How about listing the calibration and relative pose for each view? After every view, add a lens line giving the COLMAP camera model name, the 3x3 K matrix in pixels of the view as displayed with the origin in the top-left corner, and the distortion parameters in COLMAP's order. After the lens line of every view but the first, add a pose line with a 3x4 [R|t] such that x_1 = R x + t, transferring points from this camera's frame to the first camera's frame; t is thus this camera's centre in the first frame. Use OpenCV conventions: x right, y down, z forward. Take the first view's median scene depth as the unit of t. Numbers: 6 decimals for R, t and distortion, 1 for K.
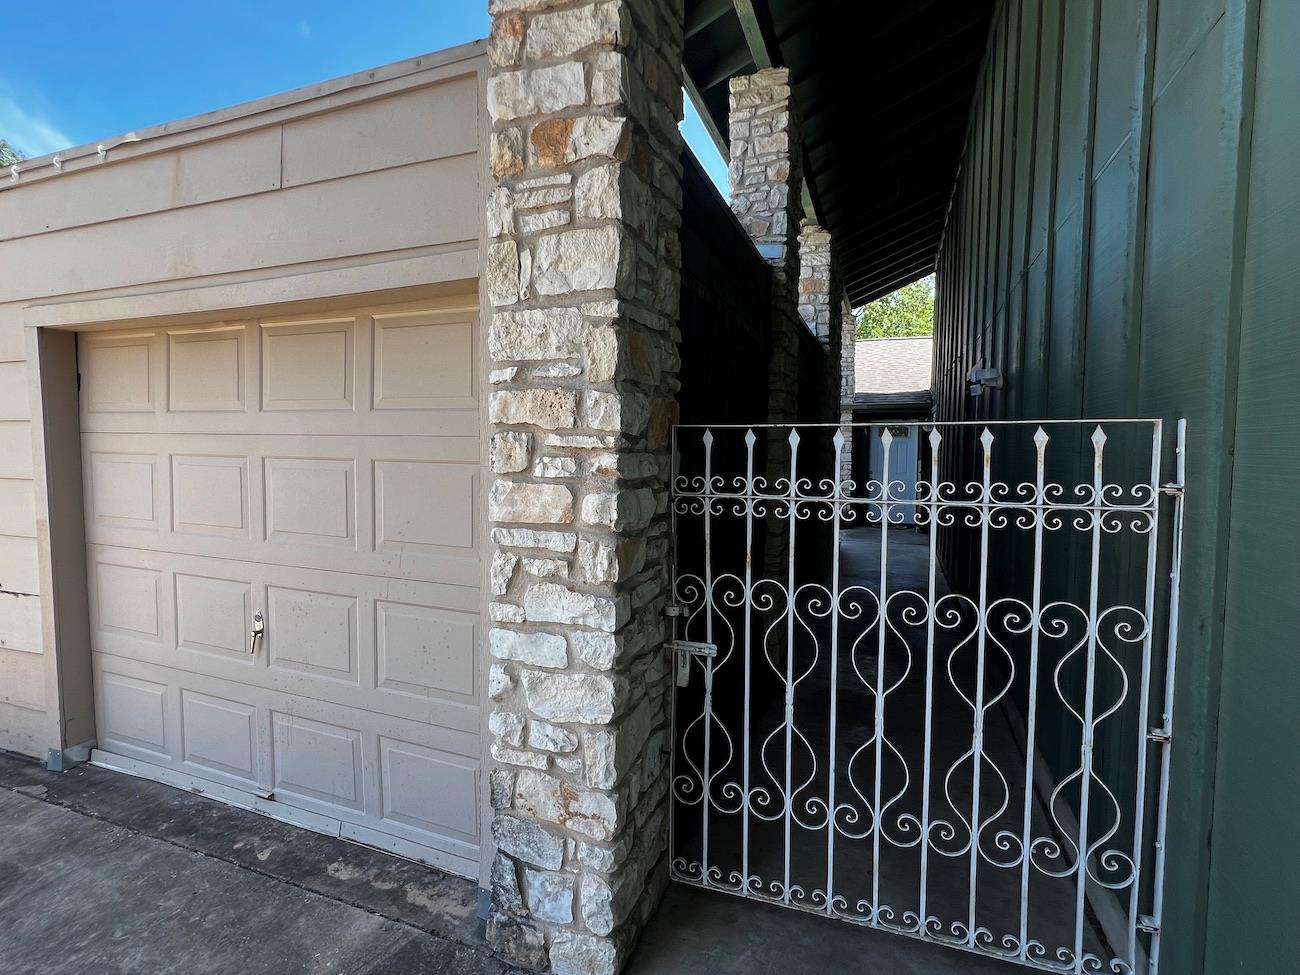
lens RADIAL K [[639.8, 0, 647.6], [0, 639.8, 487.8], [0, 0, 1]] dist [0.002050, -0.000413]
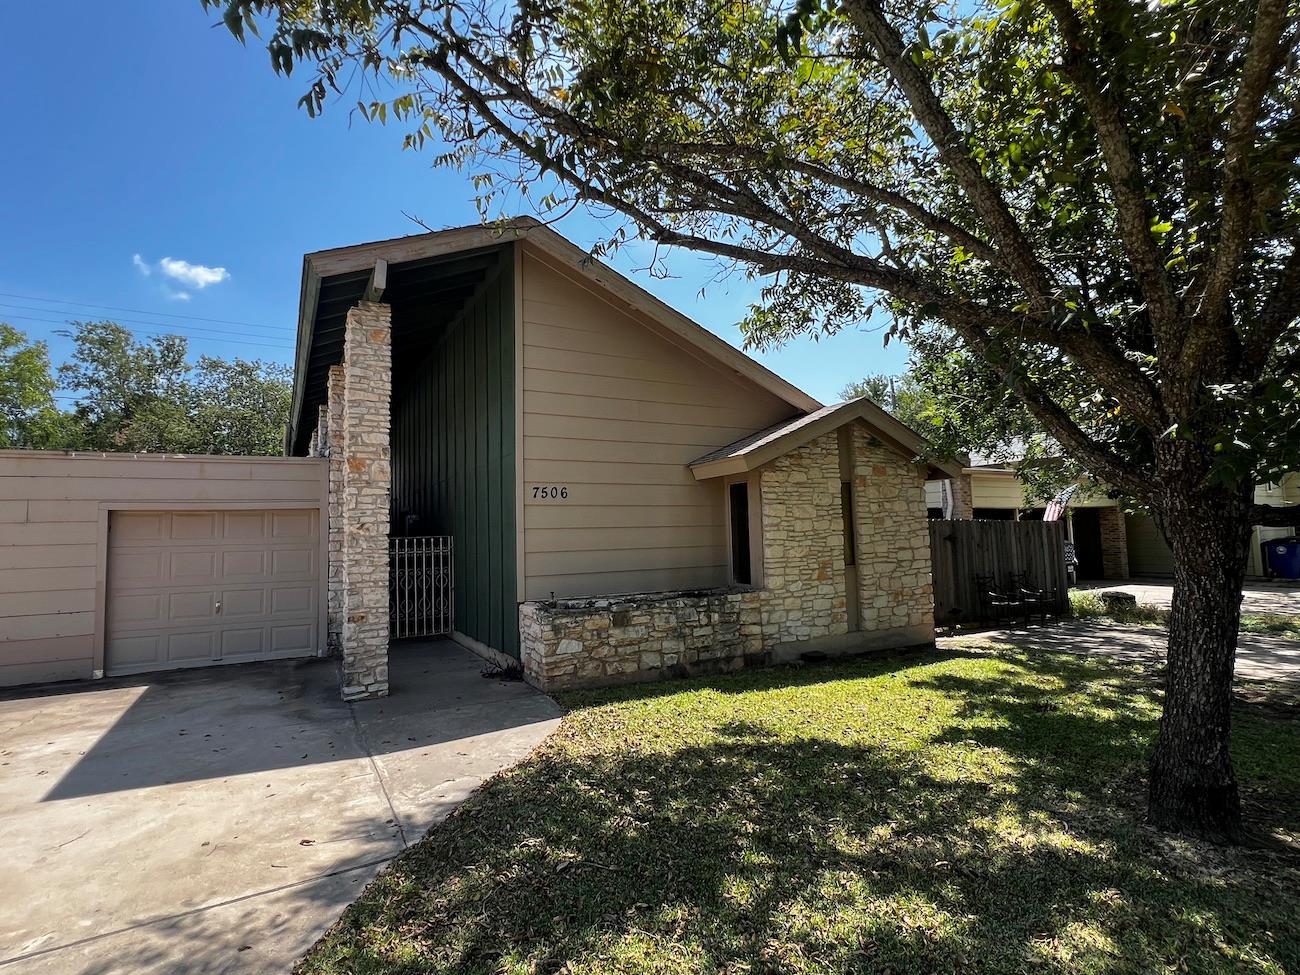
lens RADIAL K [[639.8, 0, 646.2], [0, 639.8, 480.0], [0, 0, 1]] dist [0.002050, -0.000413]
pose [[0.632506, 0.039020, 0.773572, -2.568156], [0.087870, 0.988668, -0.121717, 0.254466], [-0.769555, 0.144961, 0.621910, -4.024581]]
